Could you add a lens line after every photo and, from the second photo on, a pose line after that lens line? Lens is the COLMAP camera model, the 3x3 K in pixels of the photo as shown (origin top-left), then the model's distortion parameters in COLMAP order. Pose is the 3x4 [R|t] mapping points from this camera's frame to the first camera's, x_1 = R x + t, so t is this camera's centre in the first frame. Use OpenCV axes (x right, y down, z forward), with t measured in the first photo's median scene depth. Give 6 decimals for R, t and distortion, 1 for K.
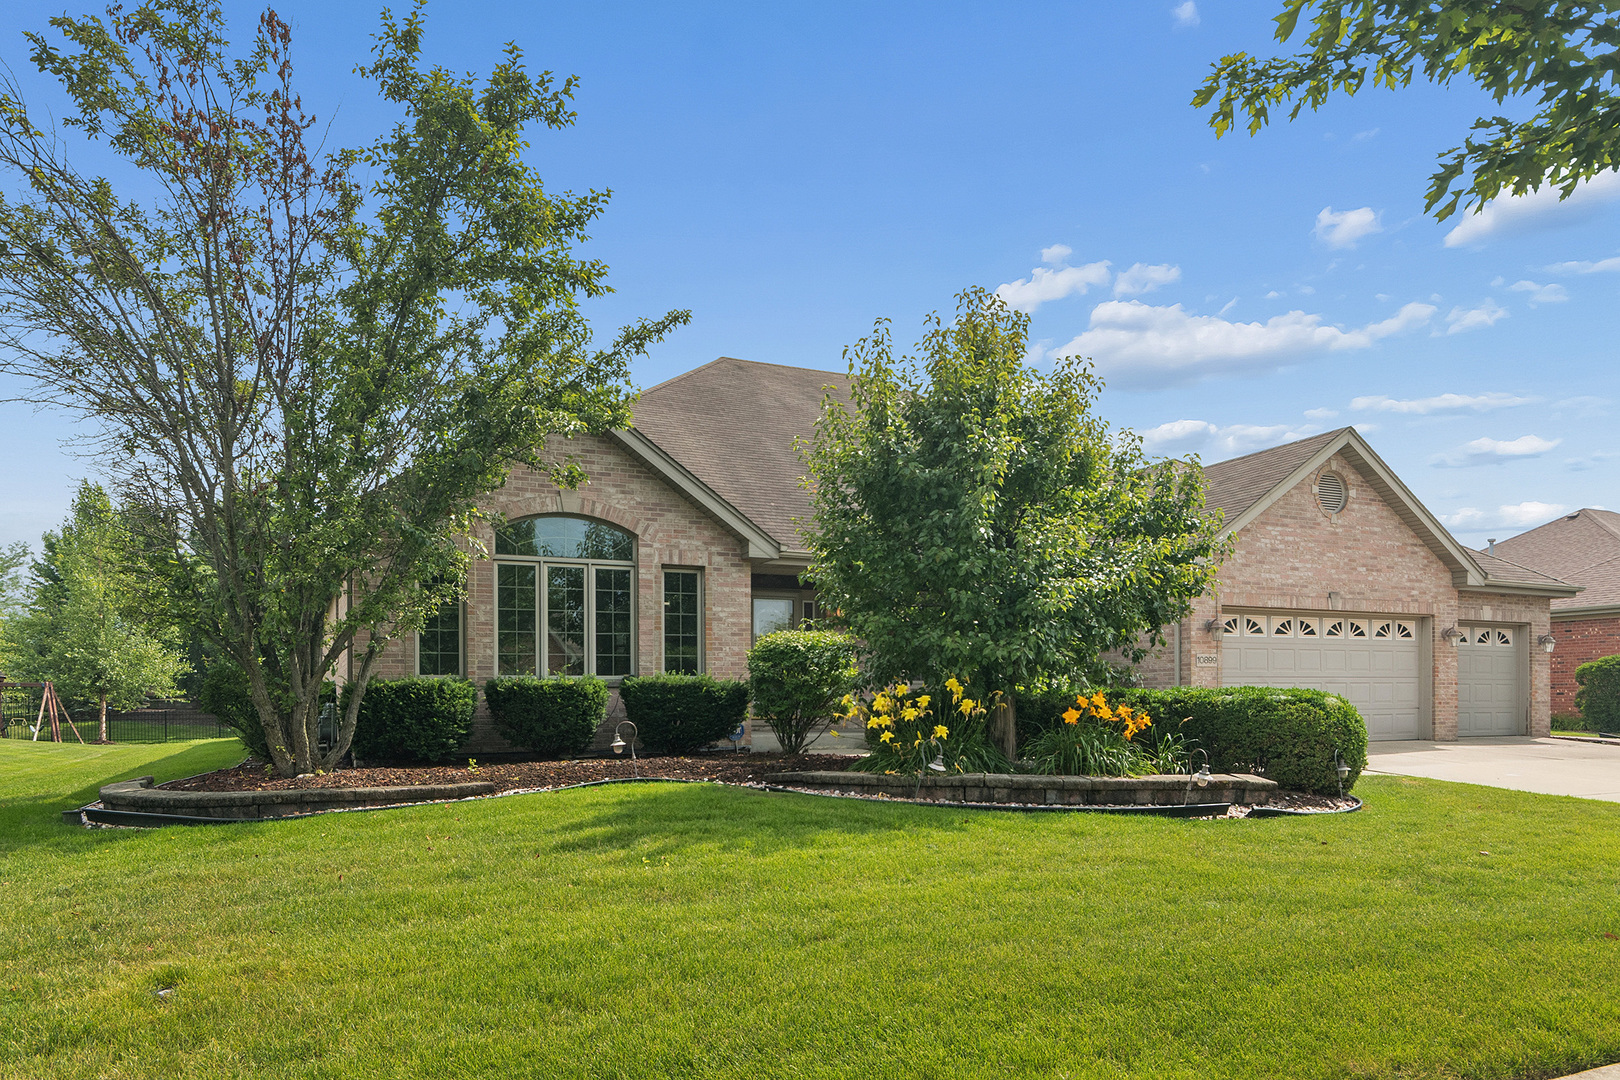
lens RADIAL K [[1052.6, 0, 807.6], [0, 1052.6, 629.1], [0, 0, 1]] dist [0.001140, -0.000470]
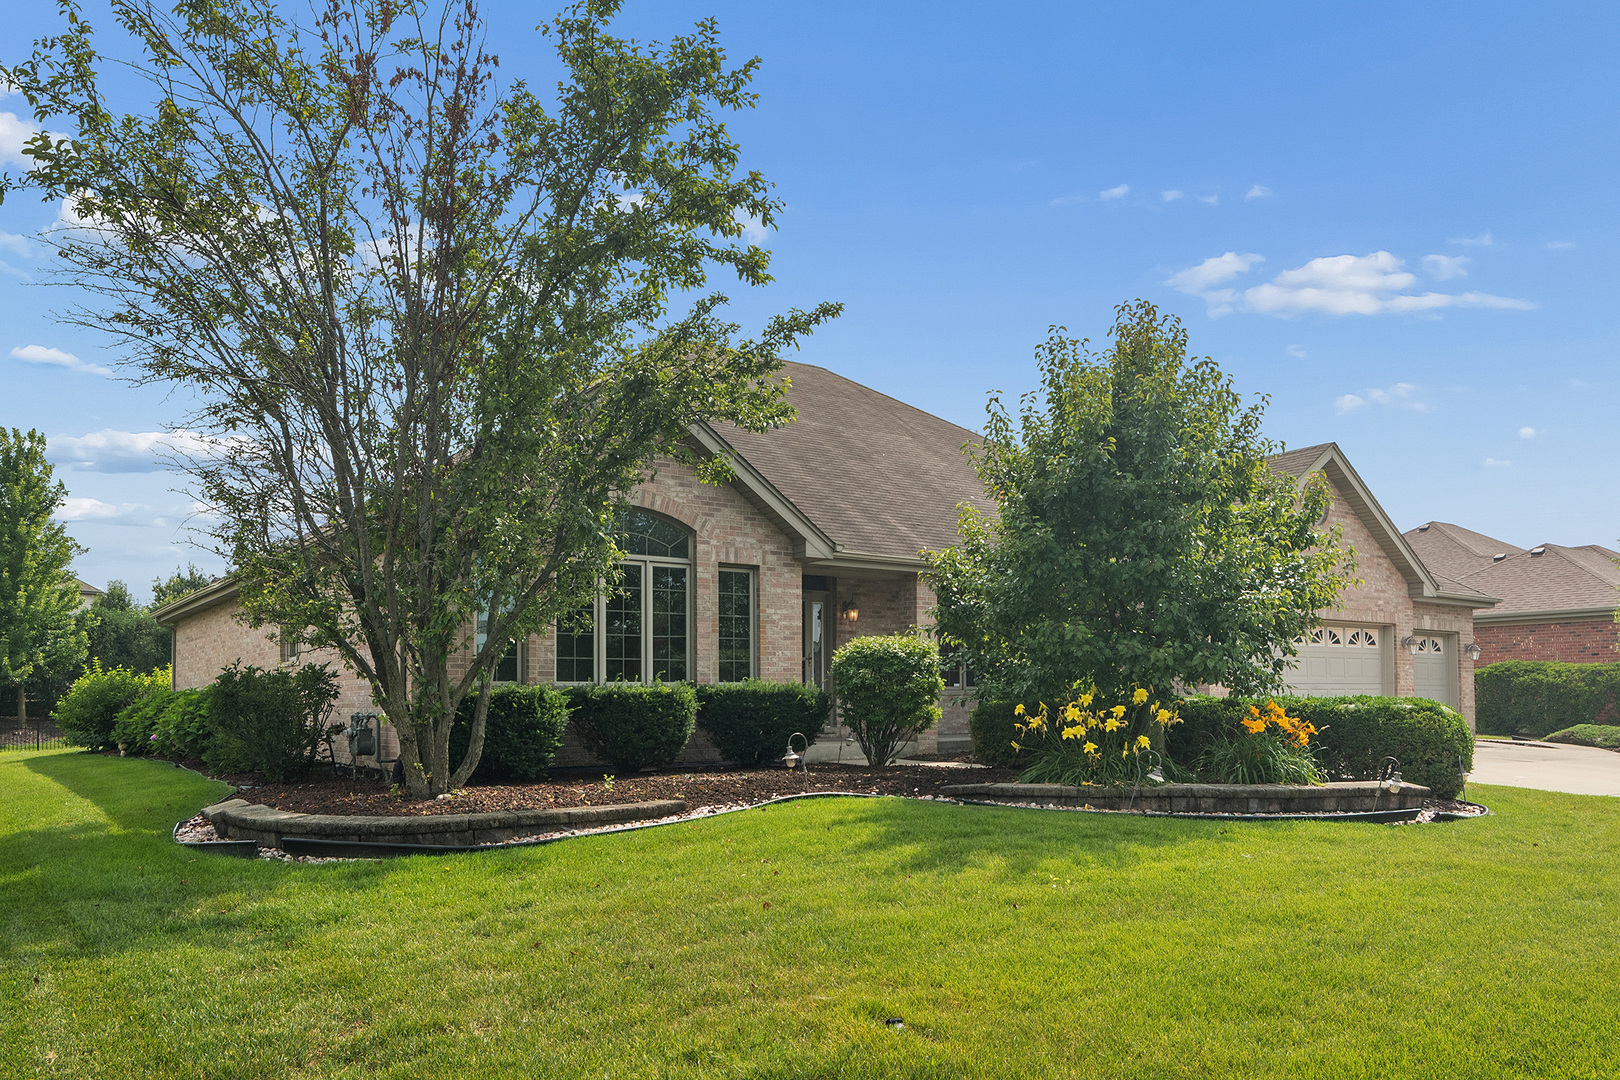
lens RADIAL K [[1138.6, 0, 777.2], [0, 1138.6, 588.2], [0, 0, 1]] dist [0.000996, -0.000661]
pose [[0.983602, 0.016692, 0.179581, -0.269734], [-0.010814, 0.999375, -0.033660, -0.005466], [-0.180030, 0.031166, 0.983167, -0.003516]]
